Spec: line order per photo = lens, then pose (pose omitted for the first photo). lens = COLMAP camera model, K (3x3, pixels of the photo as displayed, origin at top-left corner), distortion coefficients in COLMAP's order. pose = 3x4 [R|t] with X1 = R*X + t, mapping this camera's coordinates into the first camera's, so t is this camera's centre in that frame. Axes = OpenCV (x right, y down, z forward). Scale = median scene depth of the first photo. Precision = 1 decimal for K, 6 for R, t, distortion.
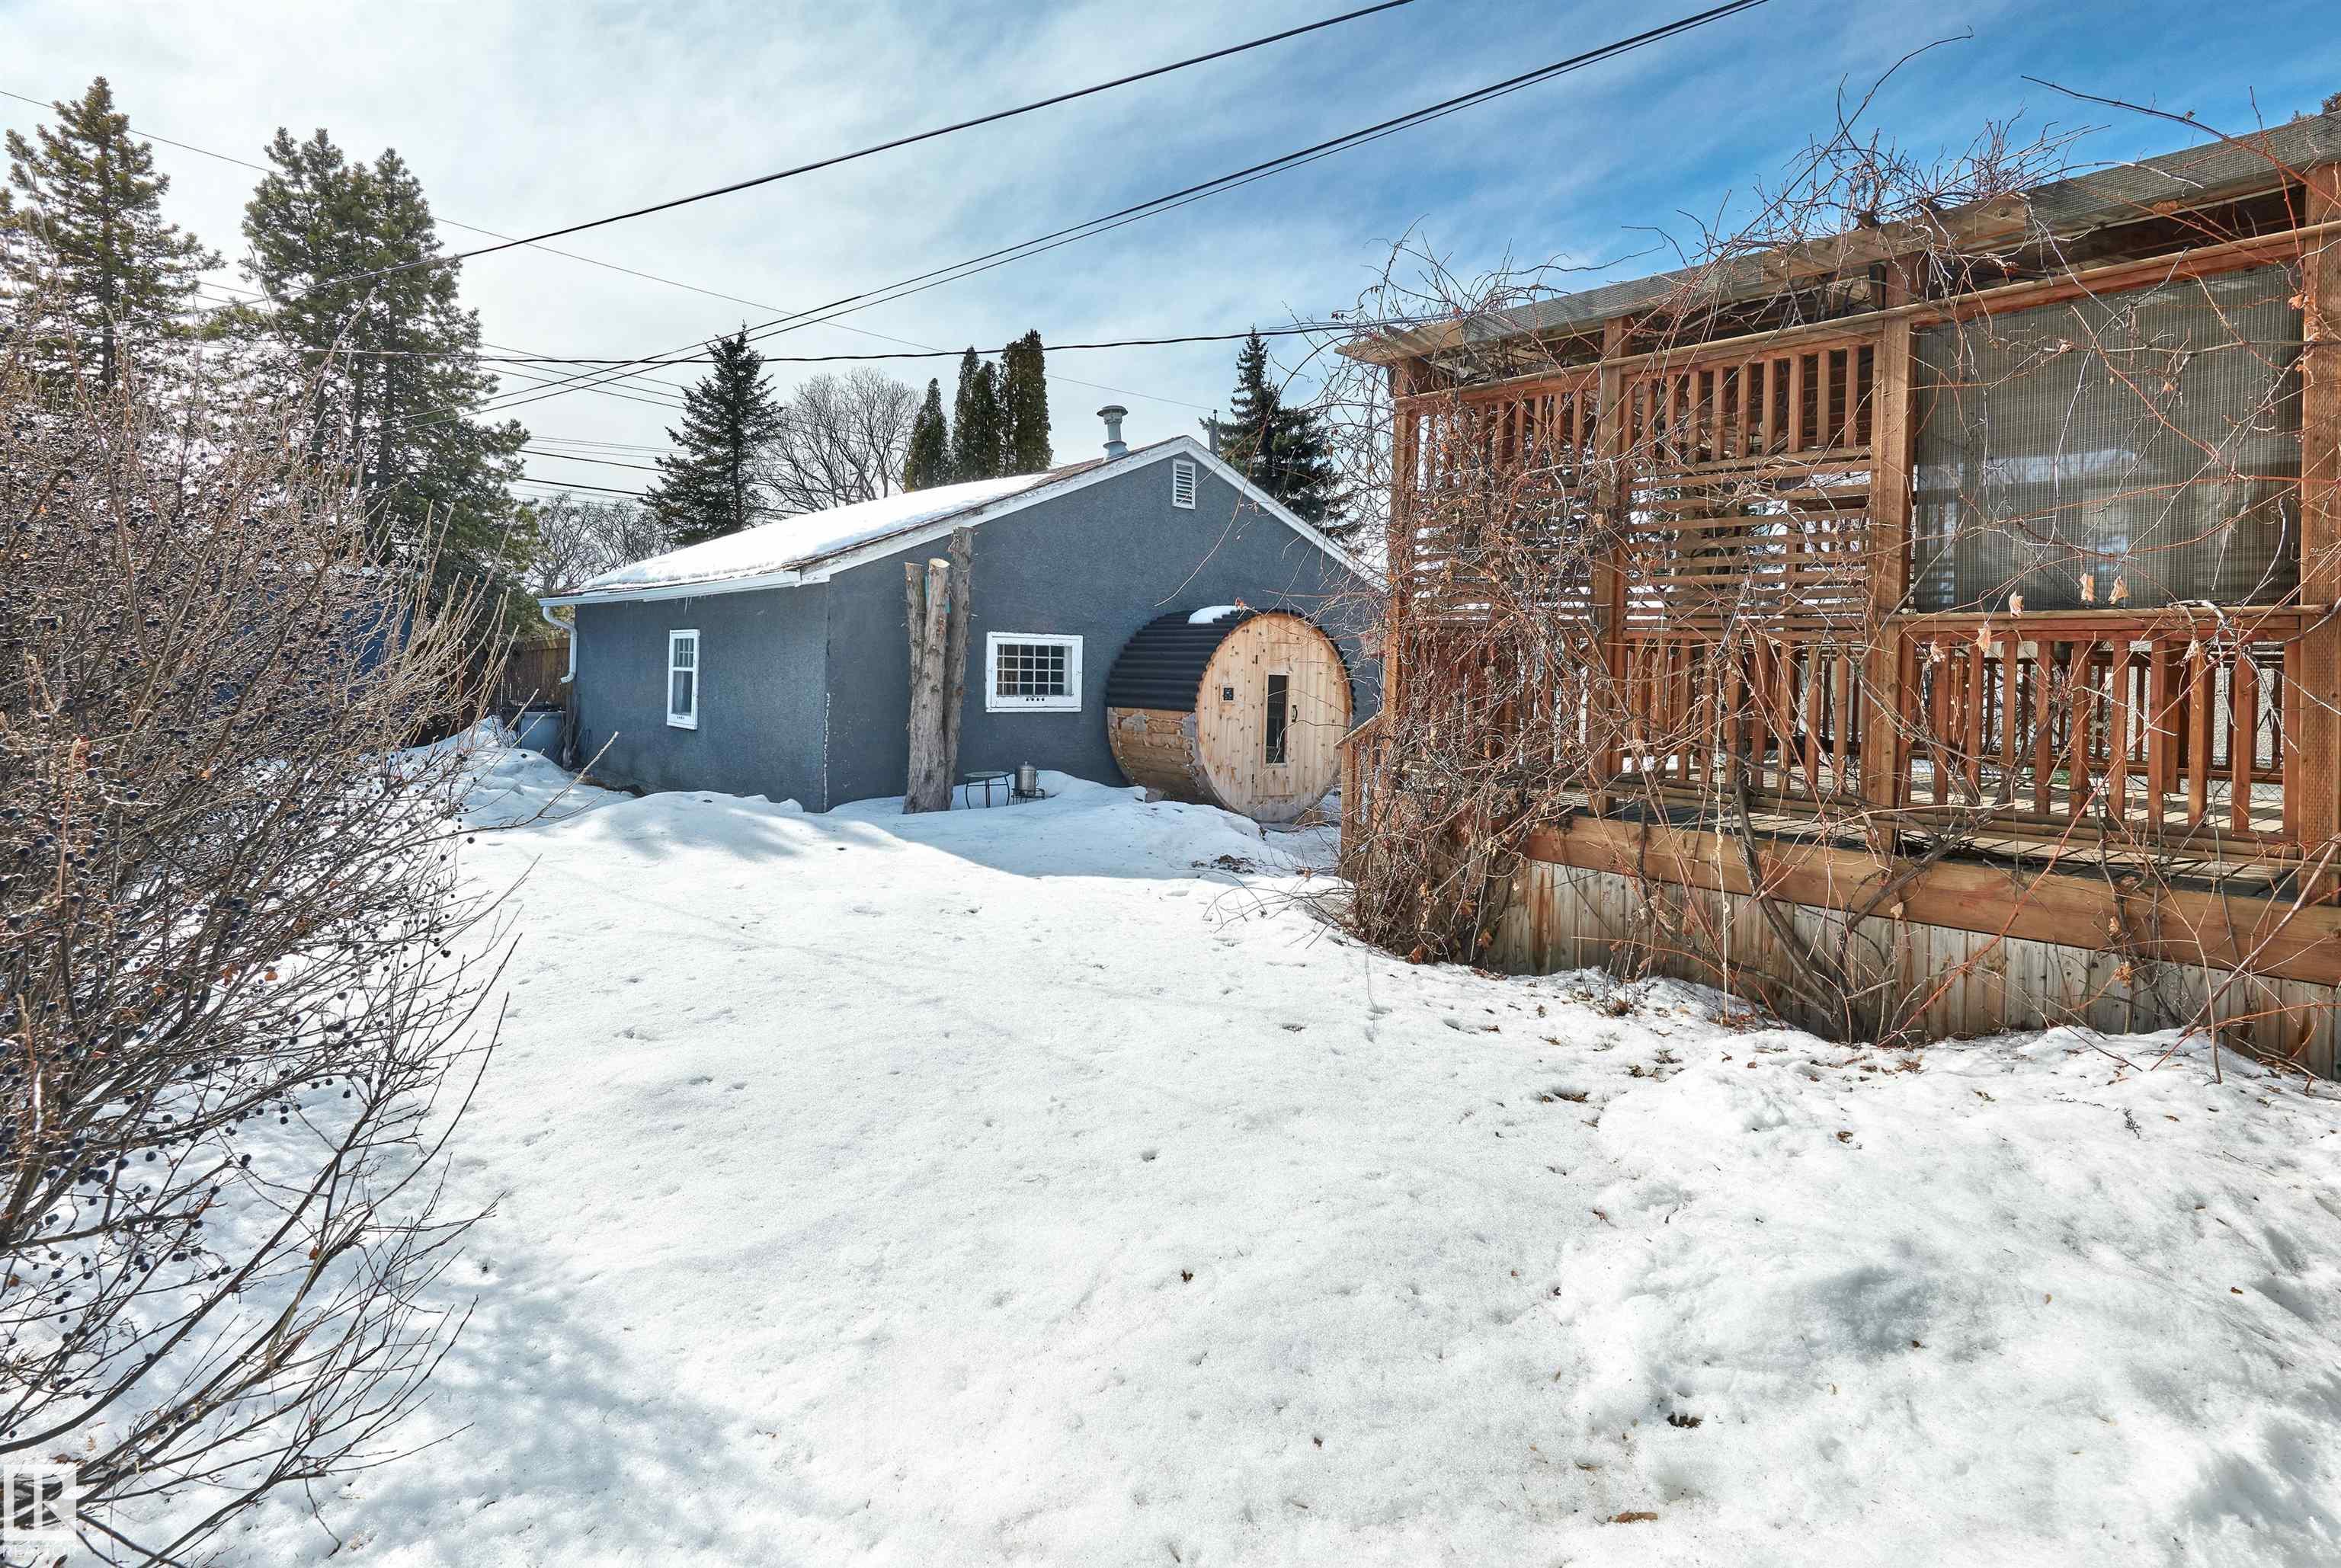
lens RADIAL K [[1139.6, 0, 1170.5], [0, 1139.6, 784.0], [0, 0, 1]] dist [-0.001838, 0.000016]
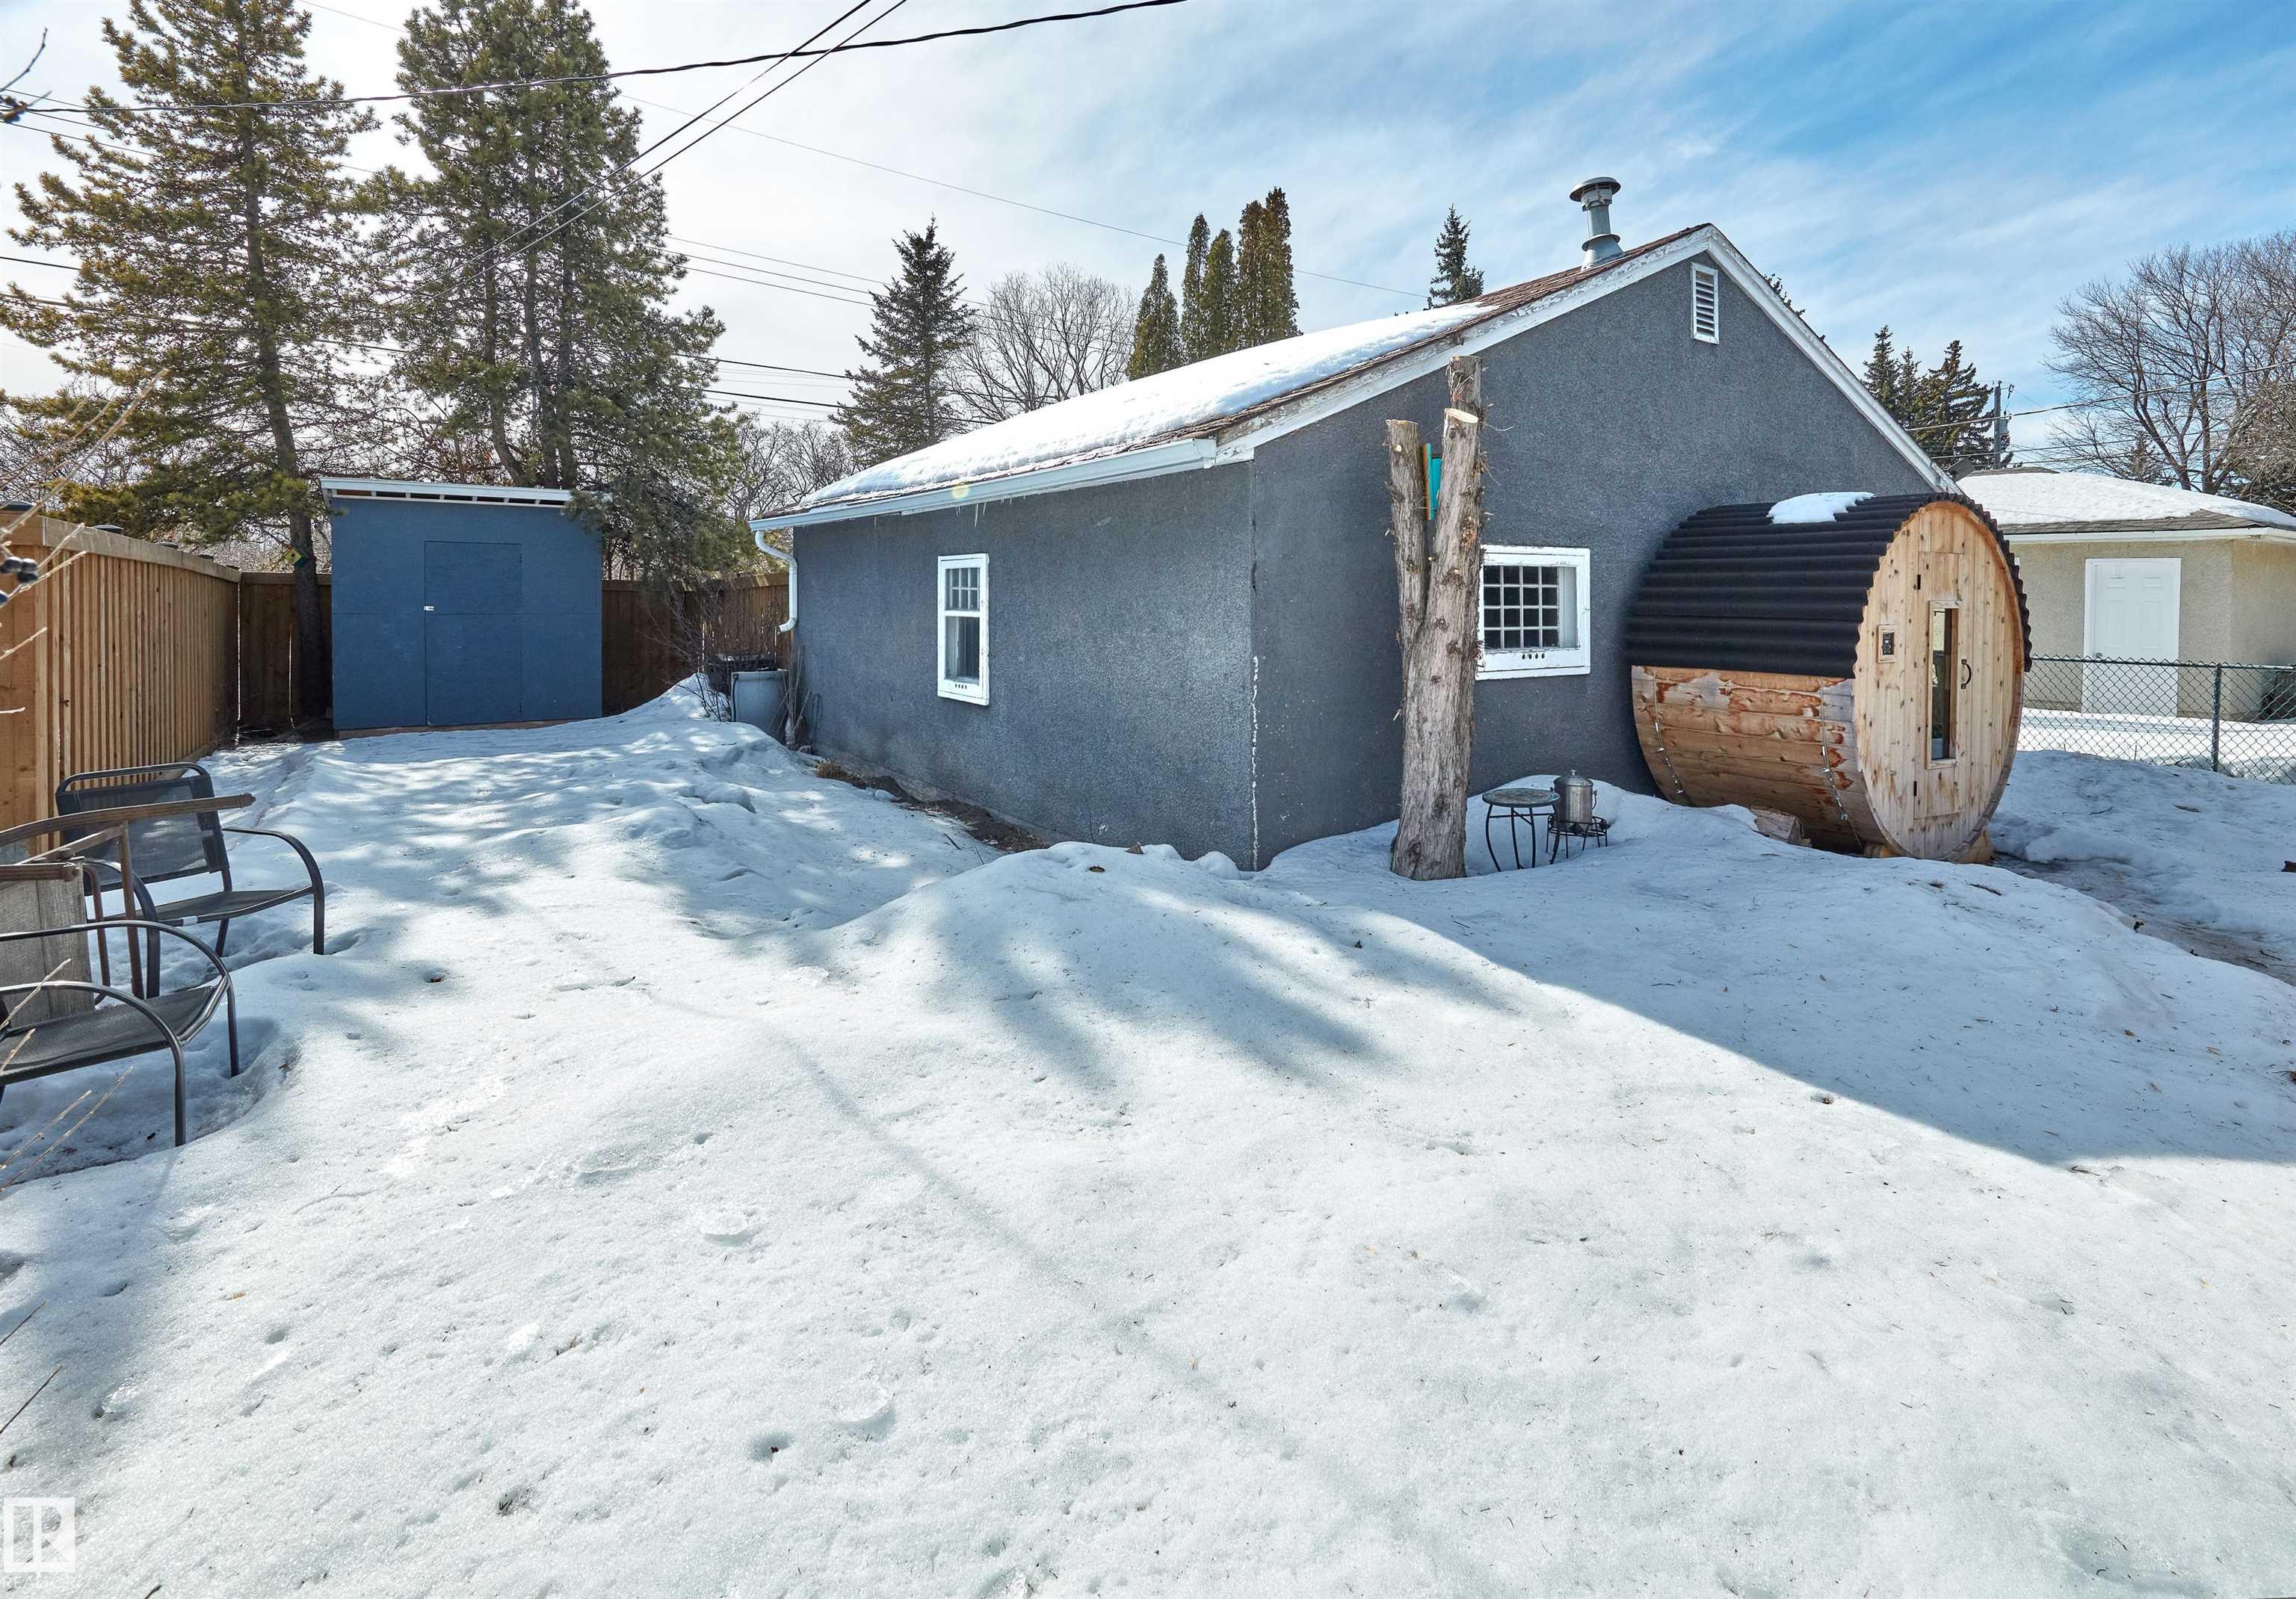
lens RADIAL K [[1173.9, 0, 1148.0], [0, 1173.9, 799.5], [0, 0, 1]] dist [0.001369, 0.000616]
pose [[0.986763, 0.009957, -0.161863, -0.134725], [0.001644, 0.997448, 0.071380, -0.026500], [0.162160, -0.070701, 0.984228, 0.212913]]
